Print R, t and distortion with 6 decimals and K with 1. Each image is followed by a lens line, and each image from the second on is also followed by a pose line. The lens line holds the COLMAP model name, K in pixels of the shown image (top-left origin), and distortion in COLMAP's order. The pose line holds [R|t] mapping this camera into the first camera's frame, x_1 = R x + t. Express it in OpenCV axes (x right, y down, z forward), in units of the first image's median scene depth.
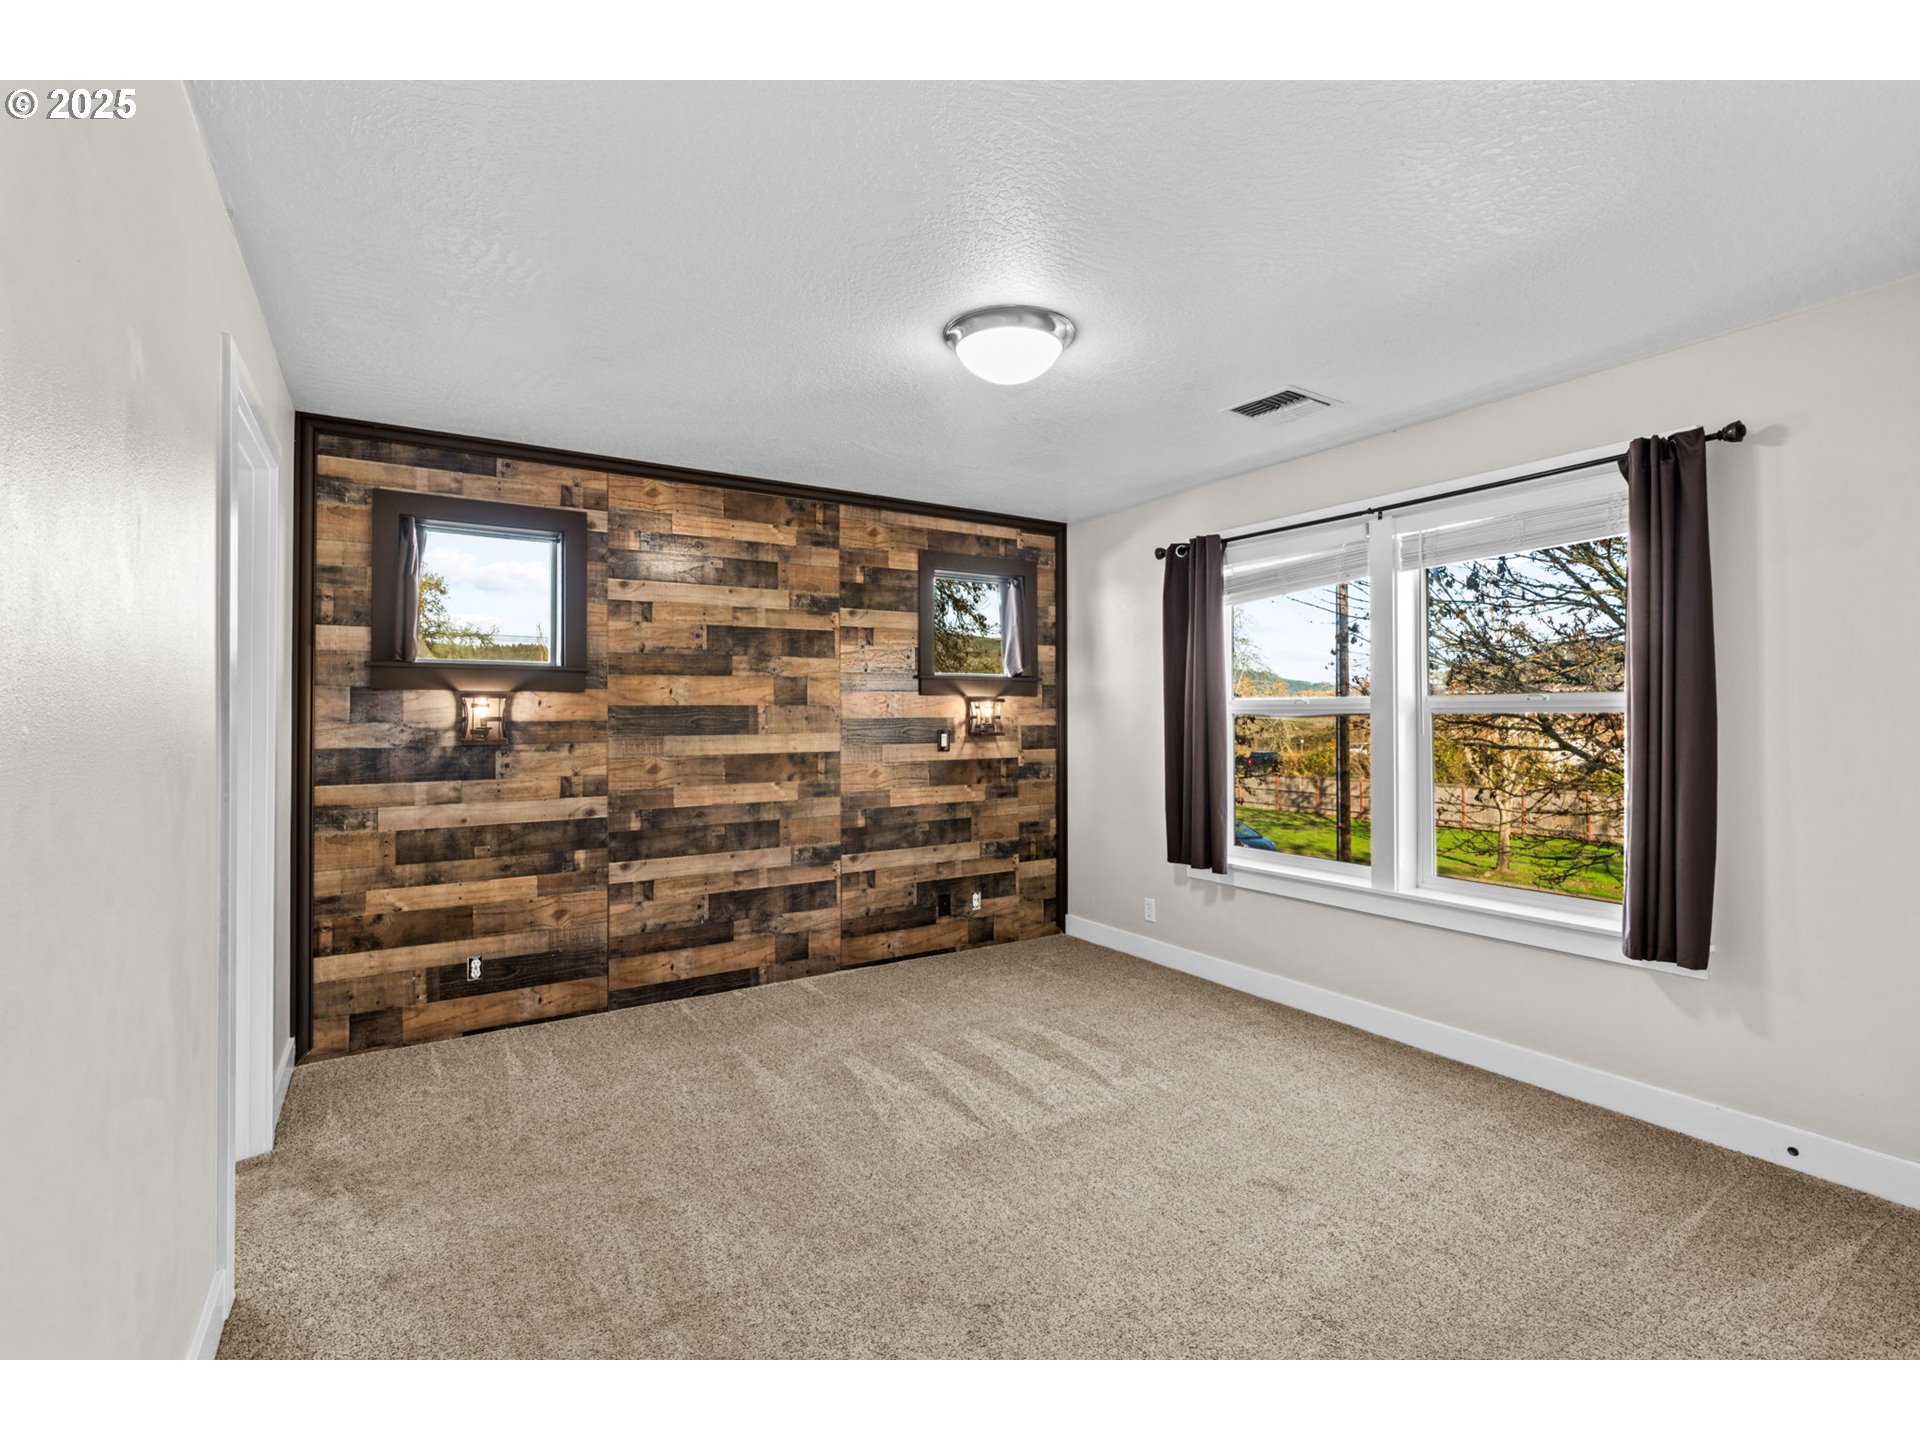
lens RADIAL K [[869.2, 0, 967.4], [0, 869.2, 710.9], [0, 0, 1]] dist [-0.006056, 0.001479]
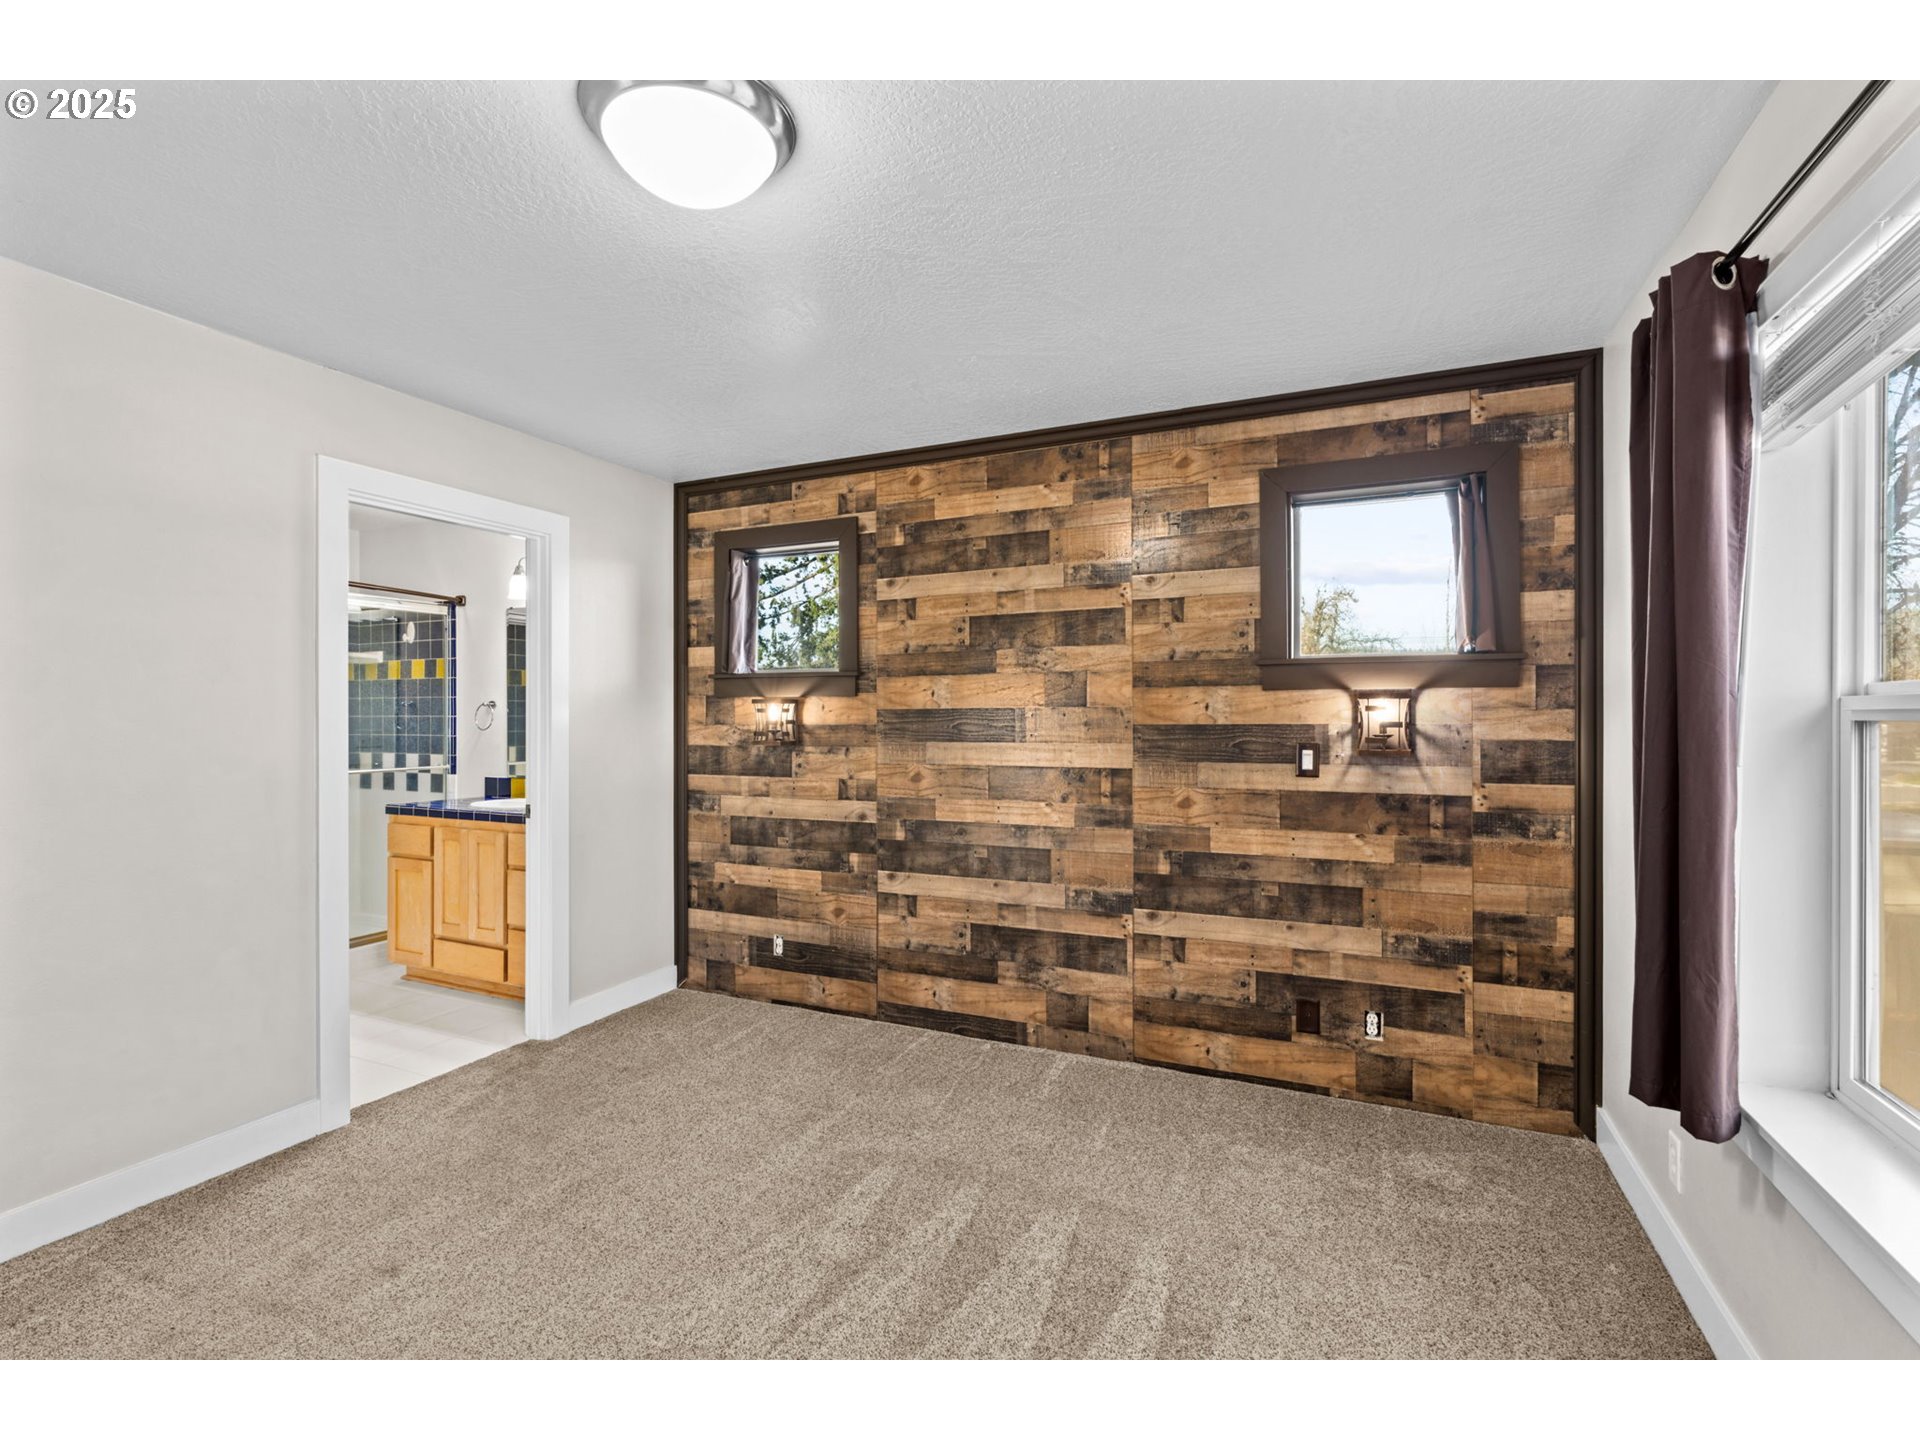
lens RADIAL K [[869.2, 0, 958.2], [0, 869.2, 723.3], [0, 0, 1]] dist [-0.006056, 0.001479]
pose [[0.544053, 0.007735, -0.839015, 0.445621], [0.002433, 0.999939, 0.010797, -0.000846], [0.839047, -0.007916, 0.544001, 0.528783]]
